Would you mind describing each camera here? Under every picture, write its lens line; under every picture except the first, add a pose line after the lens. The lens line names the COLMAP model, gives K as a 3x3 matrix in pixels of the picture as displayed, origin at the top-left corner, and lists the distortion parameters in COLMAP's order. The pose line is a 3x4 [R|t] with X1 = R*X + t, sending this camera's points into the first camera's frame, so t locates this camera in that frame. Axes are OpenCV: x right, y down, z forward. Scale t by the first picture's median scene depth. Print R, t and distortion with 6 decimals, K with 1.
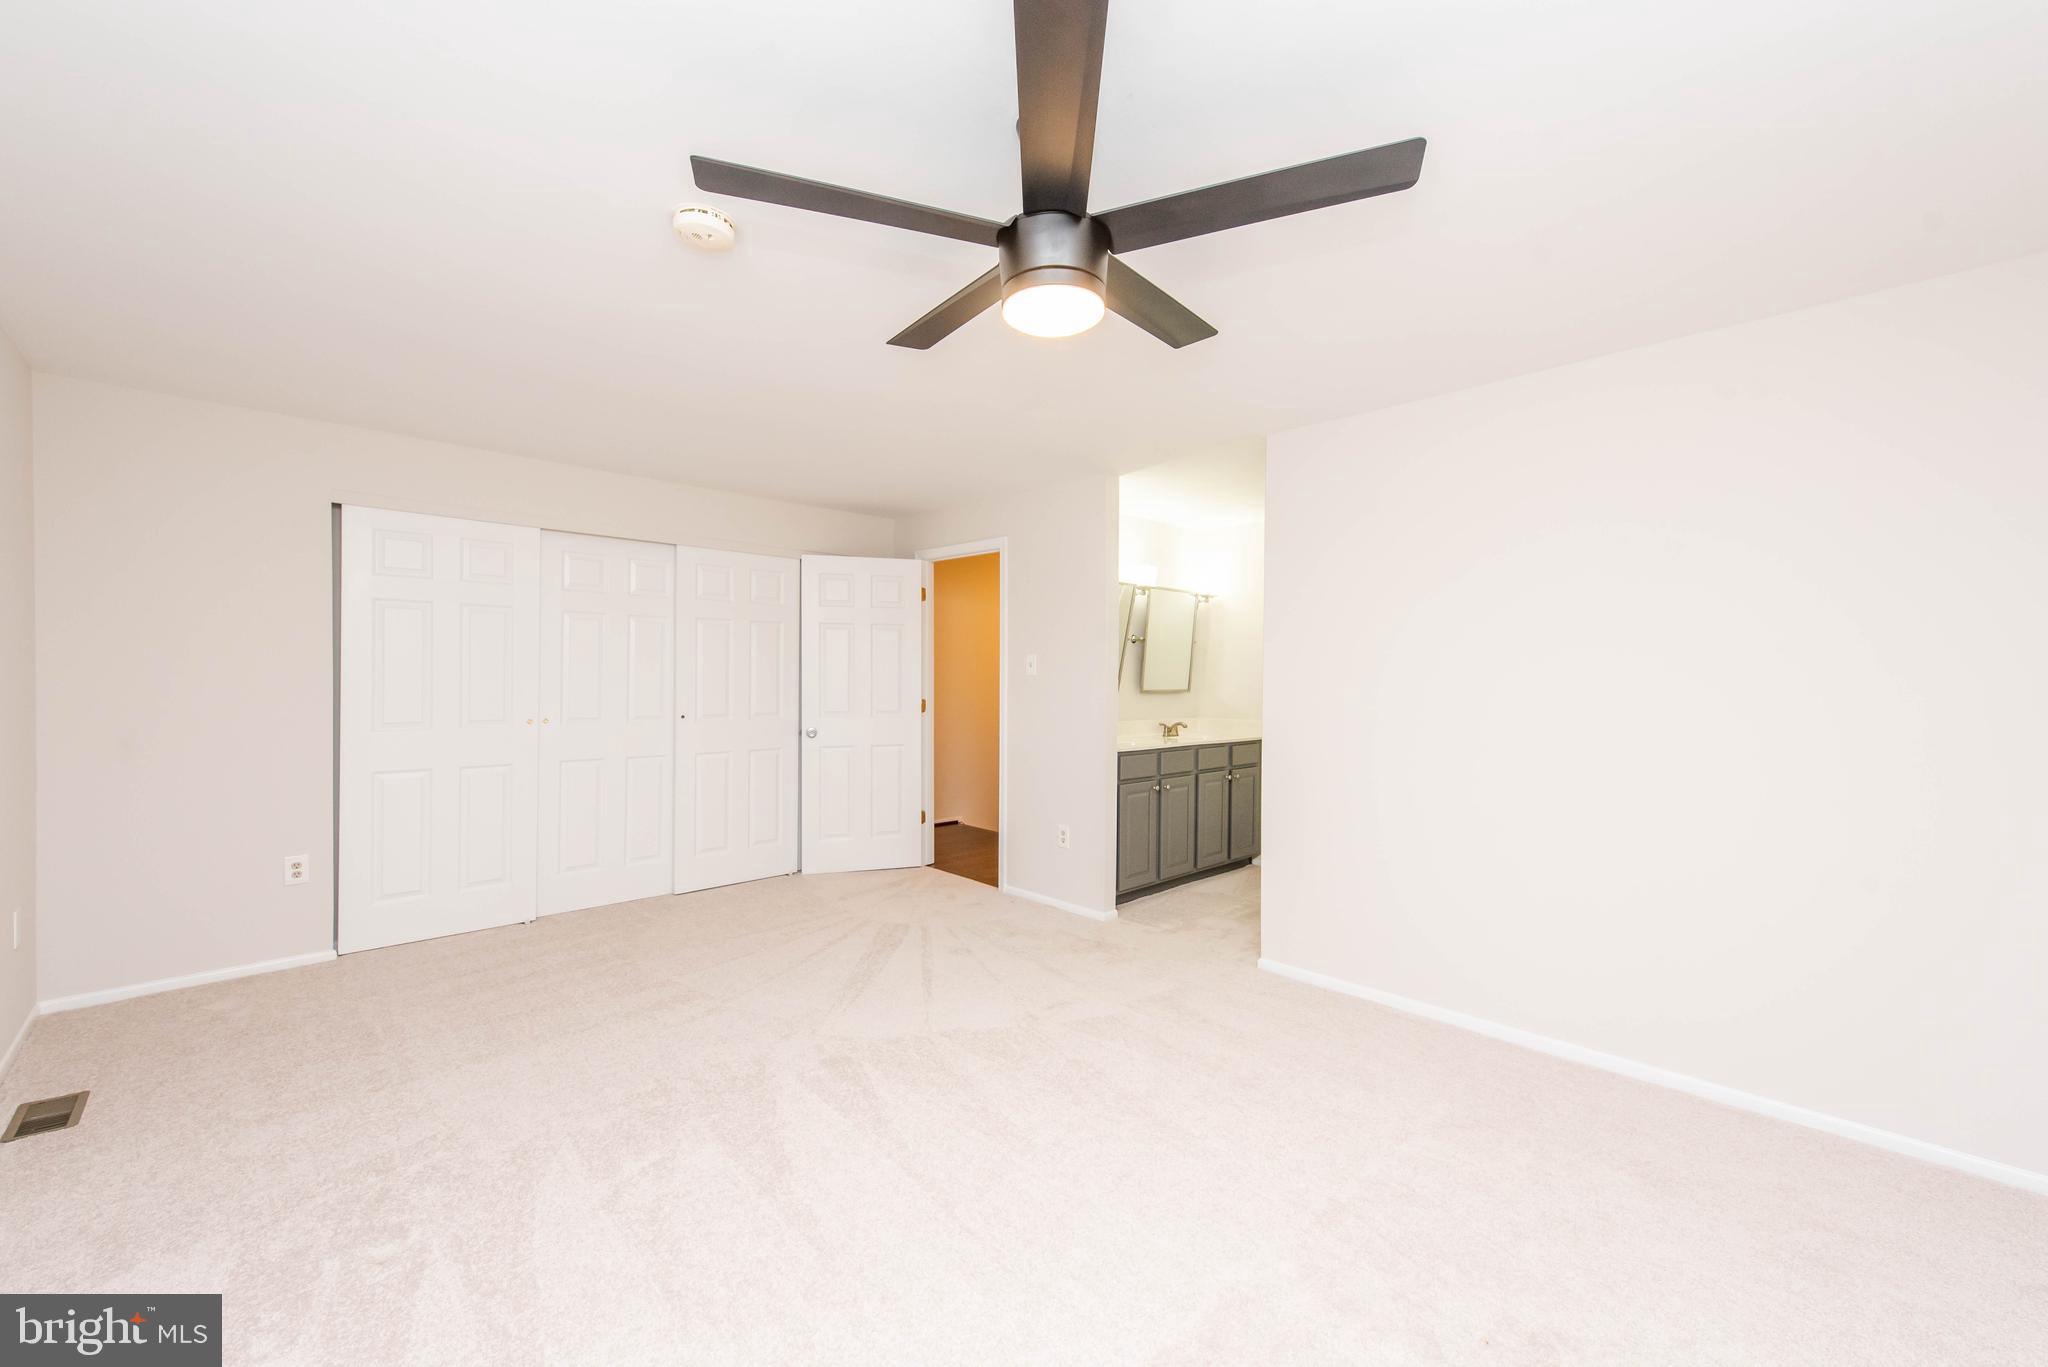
lens RADIAL K [[803.4, 0, 1025.7], [0, 803.4, 680.0], [0, 0, 1]] dist [0.013889, -0.003249]
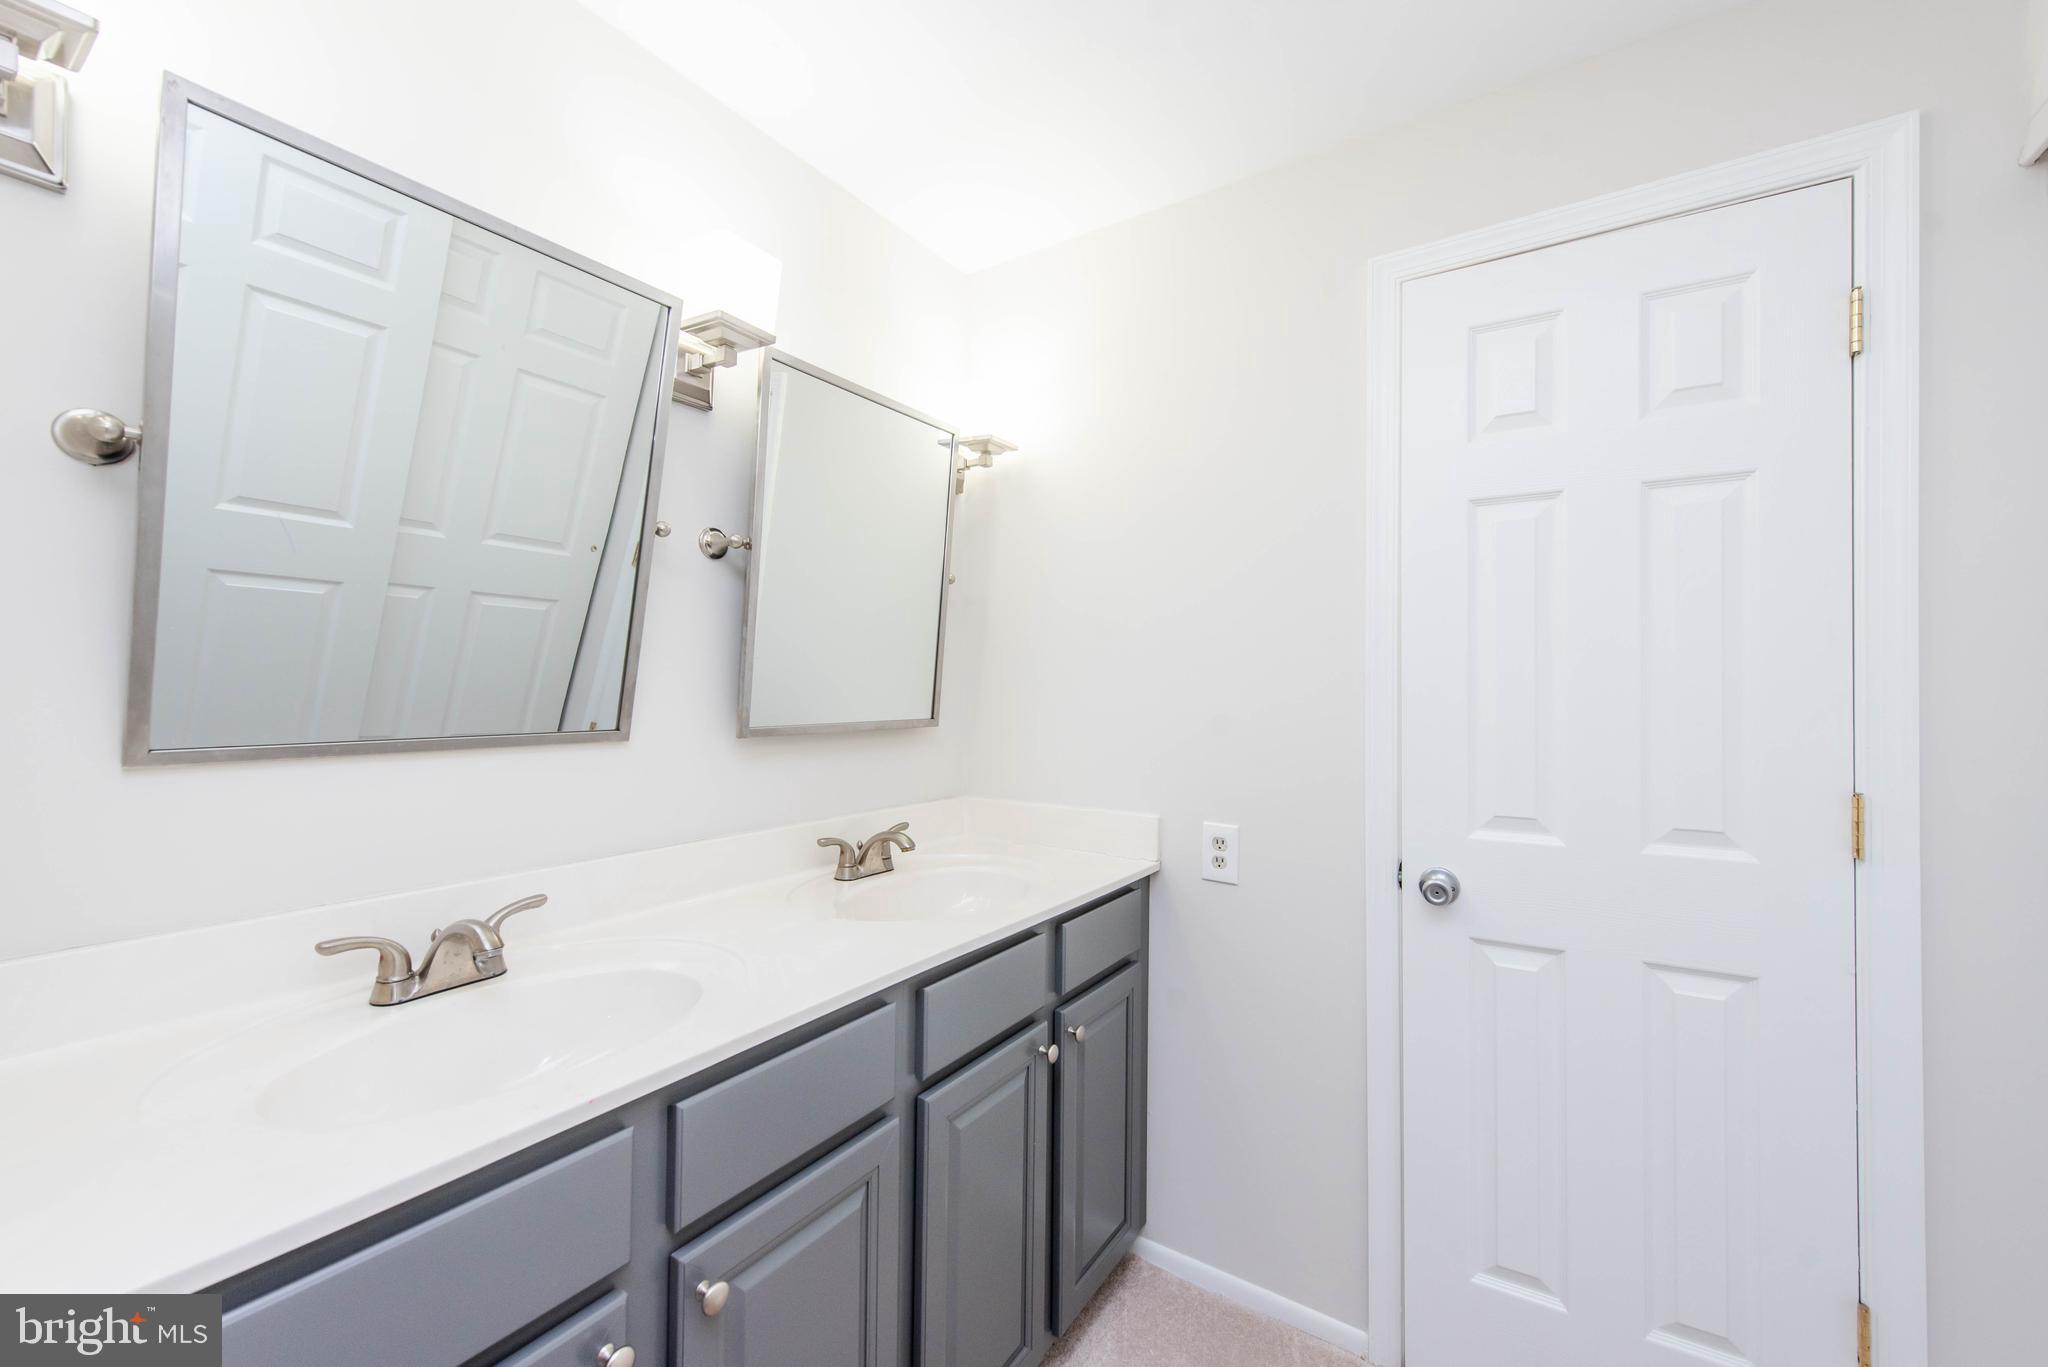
lens RADIAL K [[803.4, 0, 1023.1], [0, 803.4, 680.6], [0, 0, 1]] dist [0.013889, -0.003249]
pose [[0.975979, 0.002659, 0.217847, 0.173313], [0.002020, 0.999772, -0.021250, 0.002695], [-0.217853, 0.021179, 0.975752, 0.692092]]
